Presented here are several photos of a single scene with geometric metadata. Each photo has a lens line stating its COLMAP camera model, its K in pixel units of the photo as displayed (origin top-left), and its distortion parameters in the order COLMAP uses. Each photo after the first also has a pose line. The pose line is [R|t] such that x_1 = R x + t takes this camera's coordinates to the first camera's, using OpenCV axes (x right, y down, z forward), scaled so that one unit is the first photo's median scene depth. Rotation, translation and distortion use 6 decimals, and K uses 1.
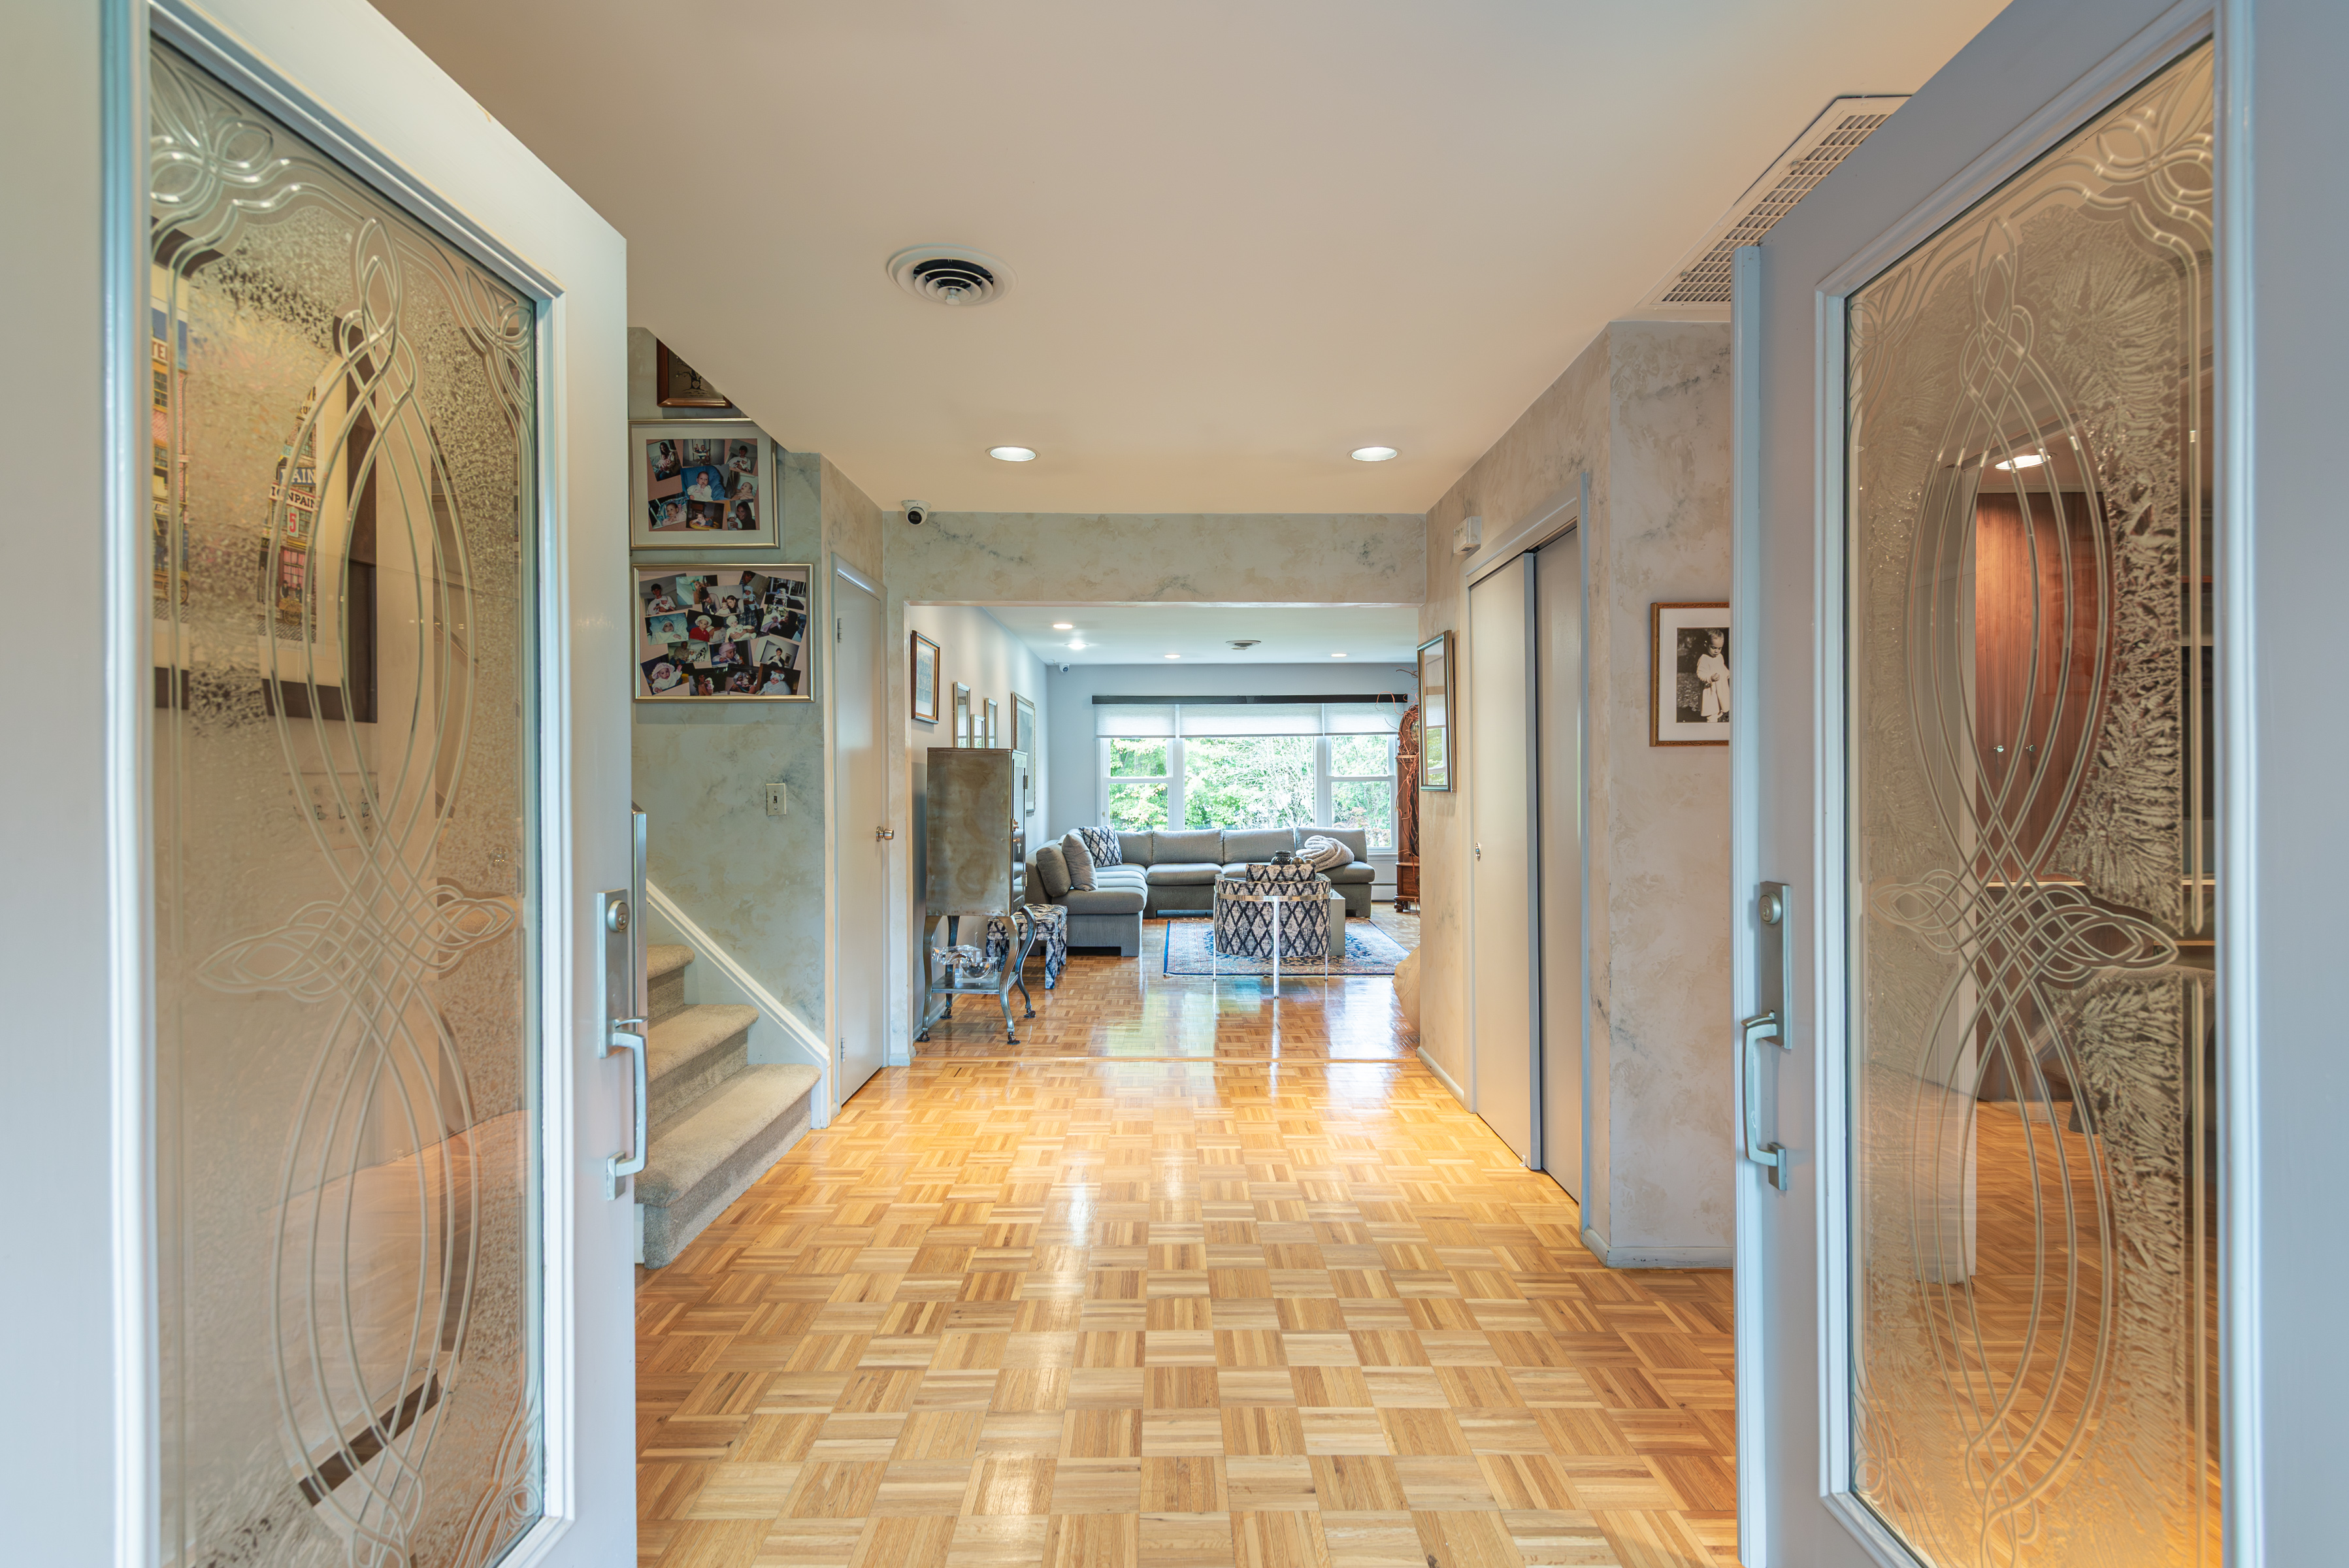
lens RADIAL K [[1034.6, 0, 1191.0], [0, 1034.6, 827.3], [0, 0, 1]] dist [0.017563, 0.000029]
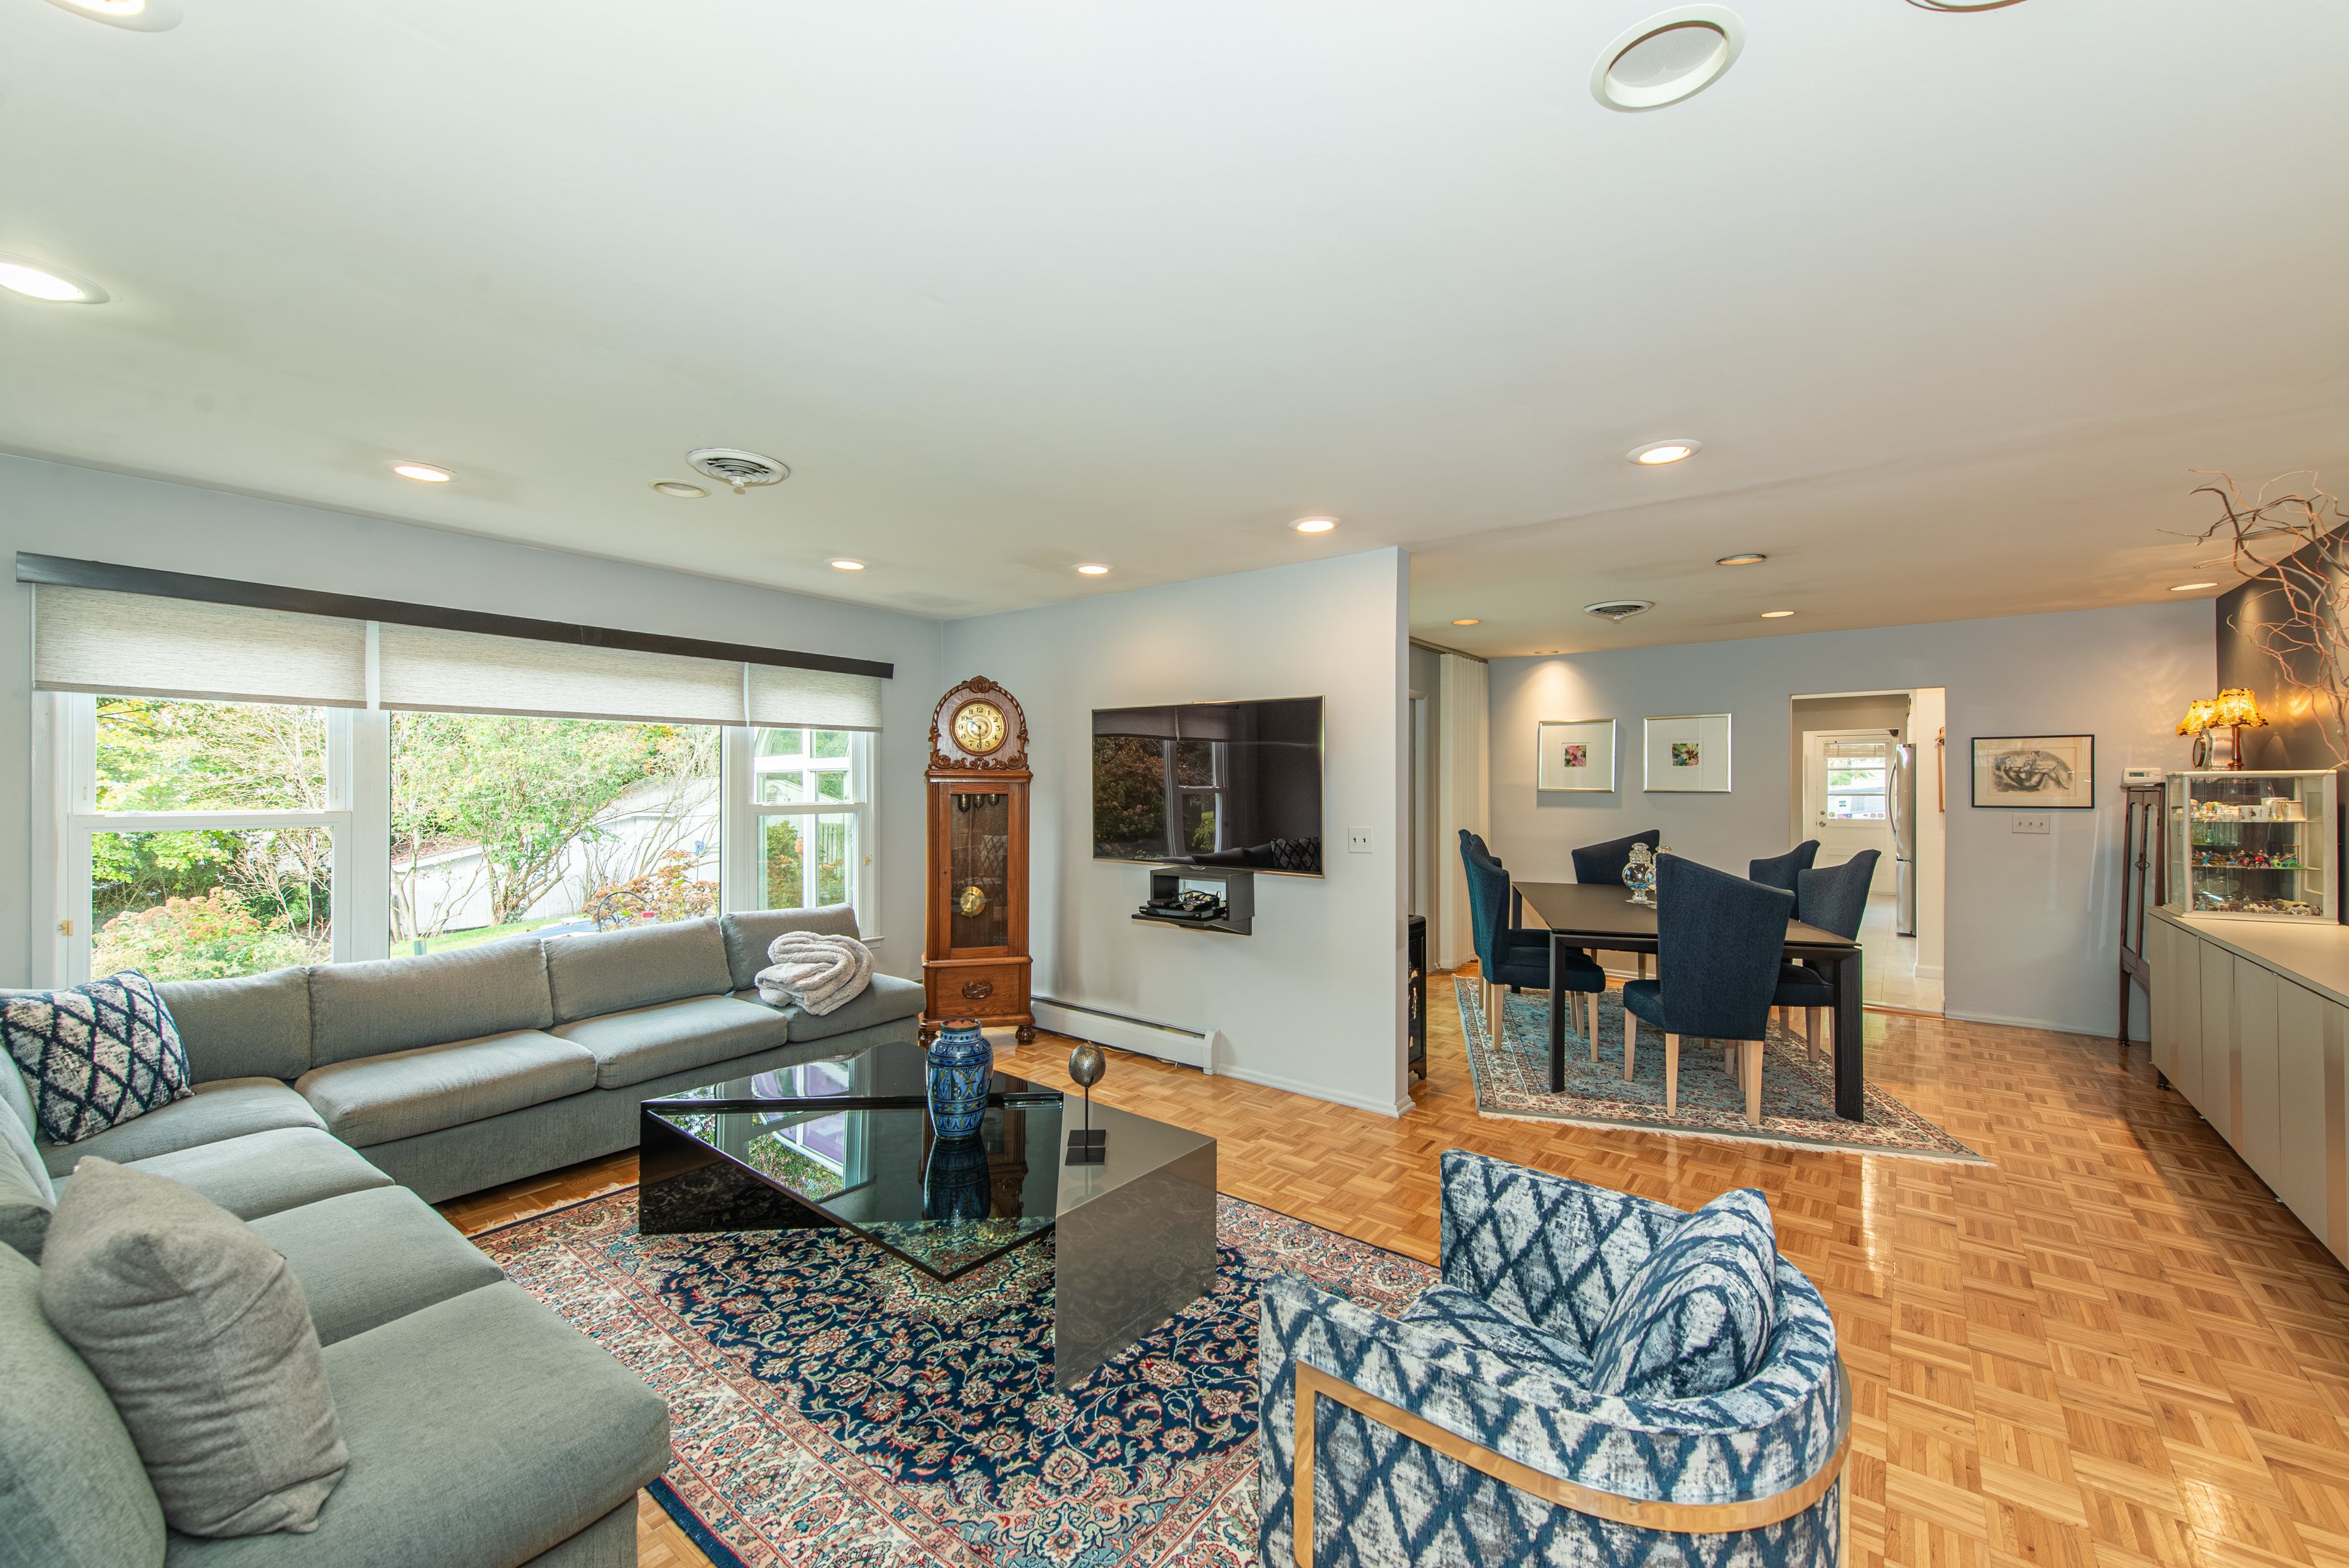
lens RADIAL K [[922.9, 0, 1175.3], [0, 922.9, 784.9], [0, 0, 1]] dist [0.014156, -0.000317]
pose [[0.618471, 0.010186, 0.785742, -0.428332], [0.030445, 0.998855, -0.036912, -0.152466], [-0.785218, 0.046751, 0.617452, 2.355438]]
